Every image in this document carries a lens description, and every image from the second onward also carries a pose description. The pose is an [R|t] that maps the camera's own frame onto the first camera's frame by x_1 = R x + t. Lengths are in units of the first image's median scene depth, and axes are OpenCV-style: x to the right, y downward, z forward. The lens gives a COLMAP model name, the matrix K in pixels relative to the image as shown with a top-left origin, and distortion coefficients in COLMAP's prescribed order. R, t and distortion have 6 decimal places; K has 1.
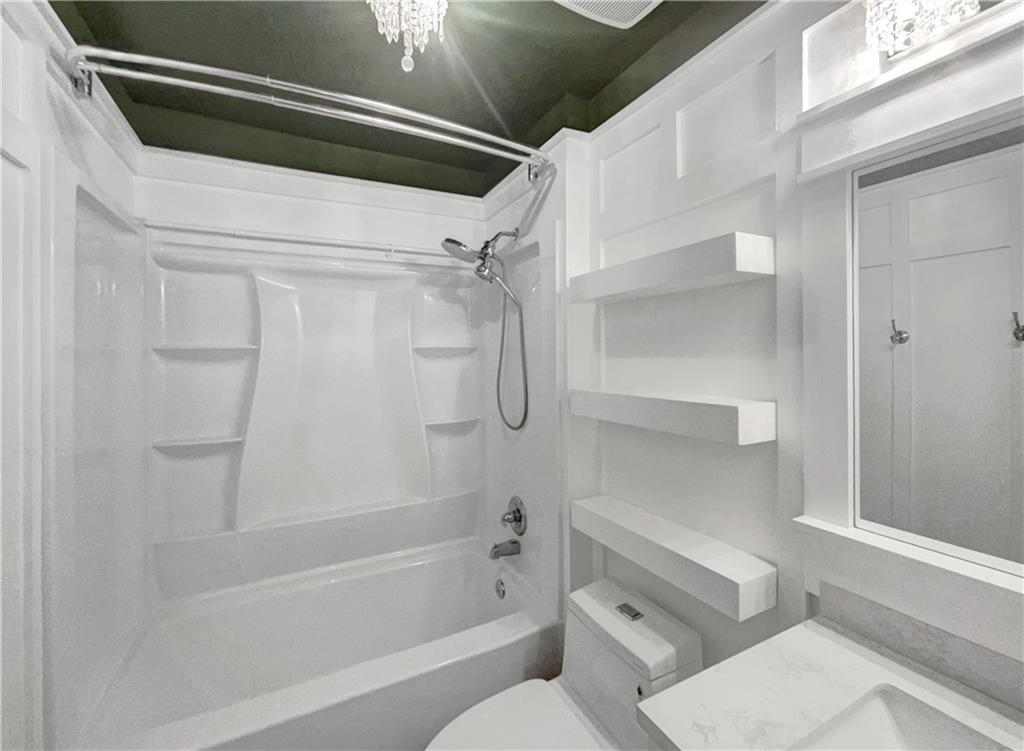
lens RADIAL K [[464.3, 0, 567.9], [0, 464.3, 333.3], [0, 0, 1]] dist [0.002335, 0.000173]
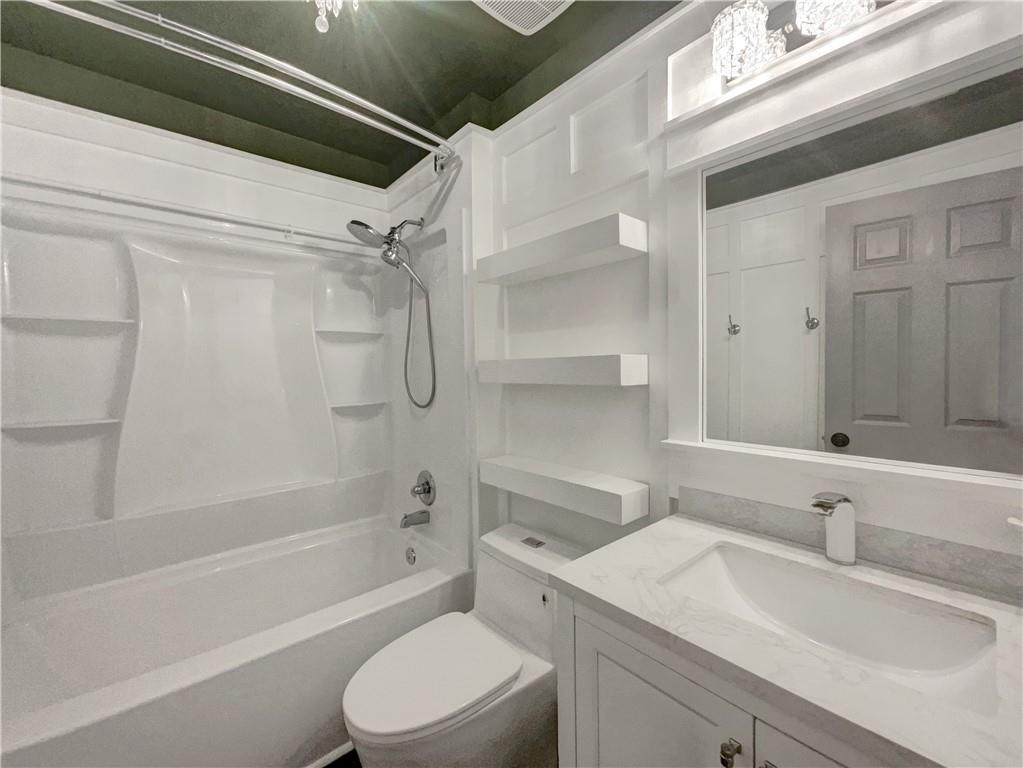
lens RADIAL K [[429.8, 0, 570.0], [0, 429.8, 371.8], [0, 0, 1]] dist [-0.002185, 0.000057]
pose [[0.967921, -0.013514, 0.250891, -0.038261], [0.005005, 0.999391, 0.034520, 0.106520], [-0.251204, -0.032157, 0.967400, -0.059078]]
